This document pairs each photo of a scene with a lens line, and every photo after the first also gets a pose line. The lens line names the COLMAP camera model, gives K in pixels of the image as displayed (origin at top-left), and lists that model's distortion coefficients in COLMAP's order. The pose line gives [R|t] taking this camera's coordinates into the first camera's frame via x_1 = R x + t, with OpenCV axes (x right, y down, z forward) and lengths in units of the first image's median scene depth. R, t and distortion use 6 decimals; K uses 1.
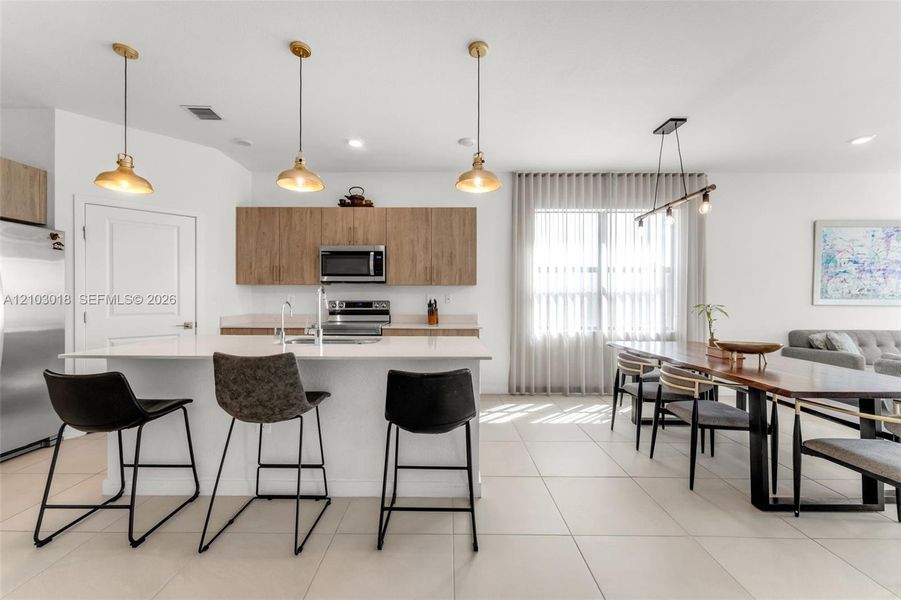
lens RADIAL K [[359.8, 0, 449.6], [0, 359.8, 297.8], [0, 0, 1]] dist [-0.001463, 0.001042]
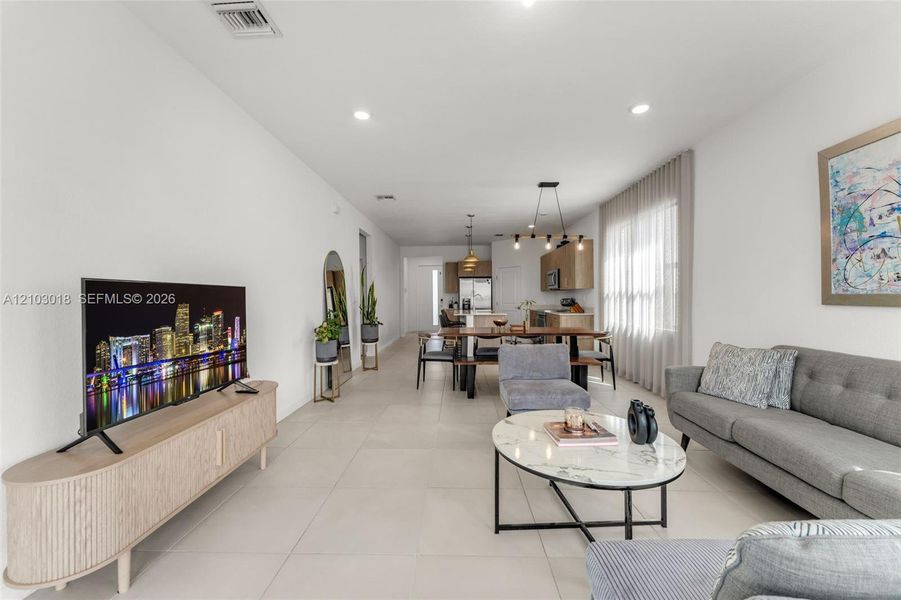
lens RADIAL K [[359.8, 0, 449.1], [0, 359.8, 299.9], [0, 0, 1]] dist [-0.001463, 0.001042]
pose [[-0.018550, 0.000100, -0.999828, 1.679088], [-0.001675, 0.999999, 0.000131, 0.013319], [0.999827, 0.001677, -0.018549, 0.474369]]
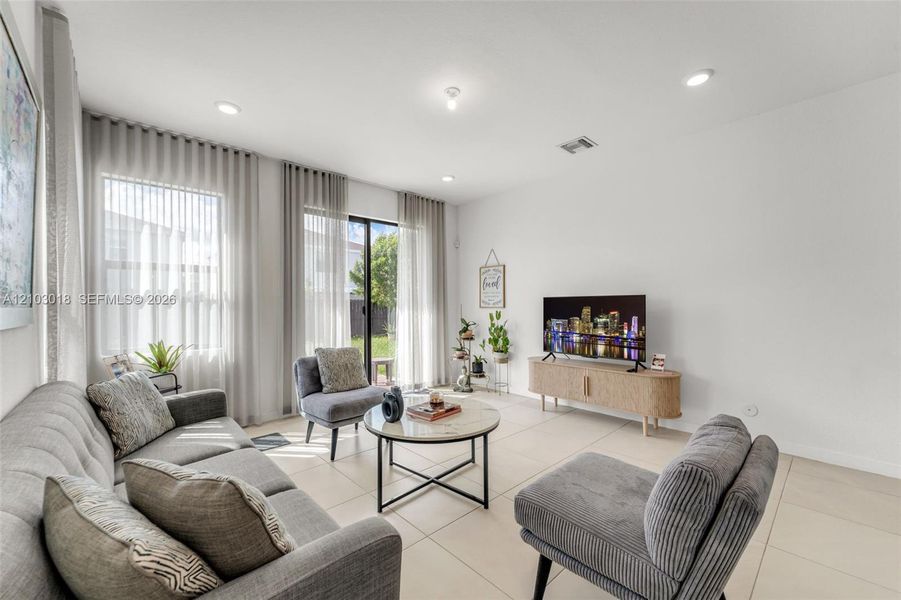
lens RADIAL K [[359.8, 0, 444.1], [0, 359.8, 306.0], [0, 0, 1]] dist [-0.001463, 0.001042]
pose [[-0.676081, 0.000496, 0.736828, 0.785619], [0.009018, 0.999930, 0.007602, 0.007227], [-0.736772, 0.011784, -0.676038, 1.001904]]
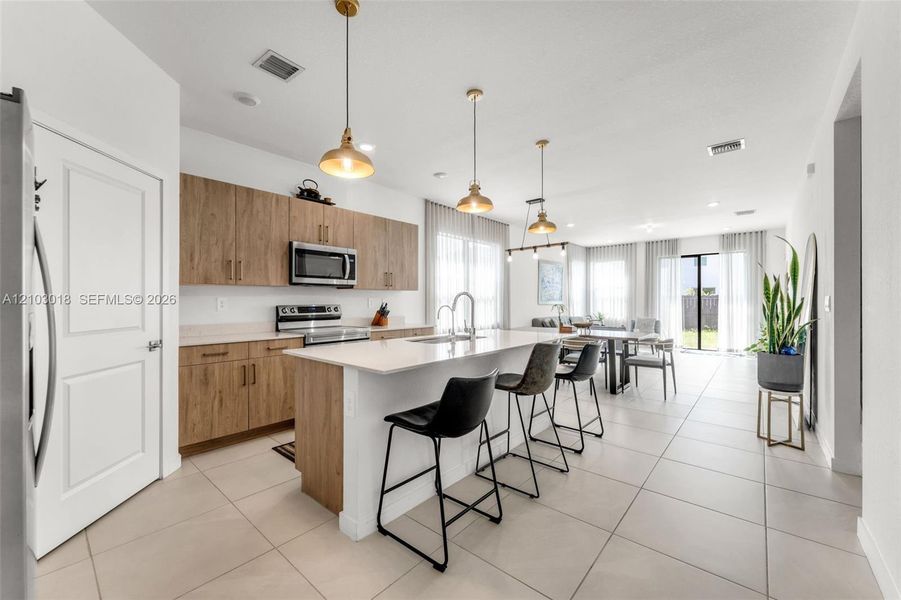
lens RADIAL K [[359.8, 0, 448.8], [0, 359.8, 301.2], [0, 0, 1]] dist [-0.001463, 0.001042]
pose [[0.649290, -0.004412, 0.760529, -0.761112], [0.004885, 0.999987, 0.001631, -0.001629], [-0.760526, 0.002656, 0.649302, 0.154738]]
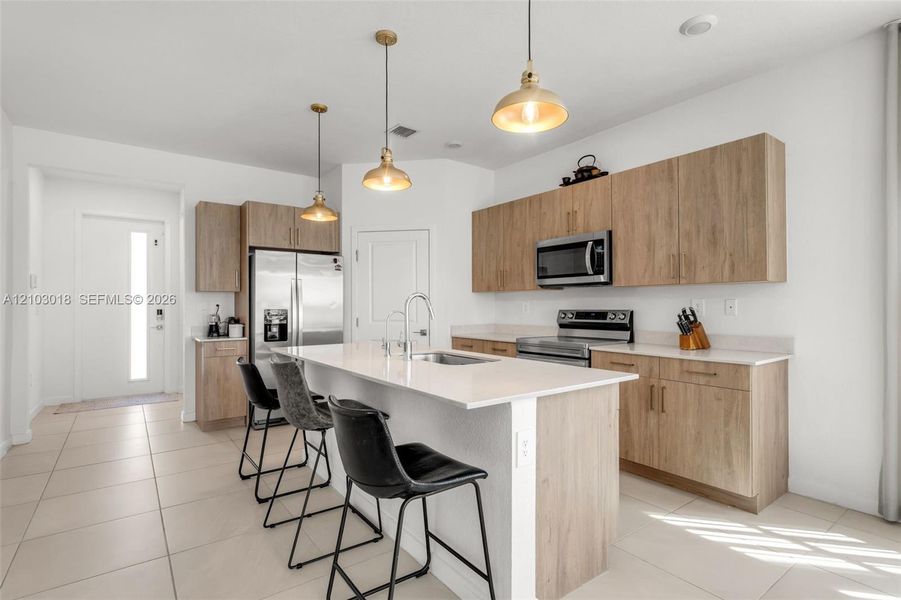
lens RADIAL K [[444.6, 0, 447.6], [0, 444.6, 302.1], [0, 0, 1]] dist [0.002361, 0.000156]
pose [[0.592069, -0.011045, -0.805812, 0.320595], [0.003703, 0.999933, -0.010984, 0.001350], [0.805879, 0.003519, 0.592070, 0.245474]]
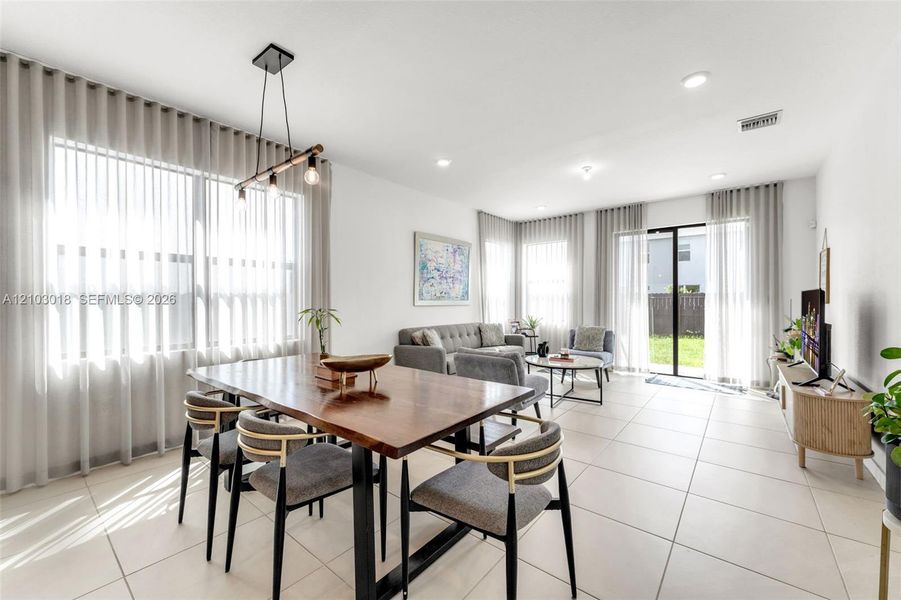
lens RADIAL K [[359.8, 0, 448.4], [0, 359.8, 302.0], [0, 0, 1]] dist [-0.001463, 0.001042]
pose [[0.628800, -0.009088, 0.777514, 0.213066], [0.005824, 0.999959, 0.006978, 0.000525], [-0.777545, 0.000140, 0.628827, 0.220043]]
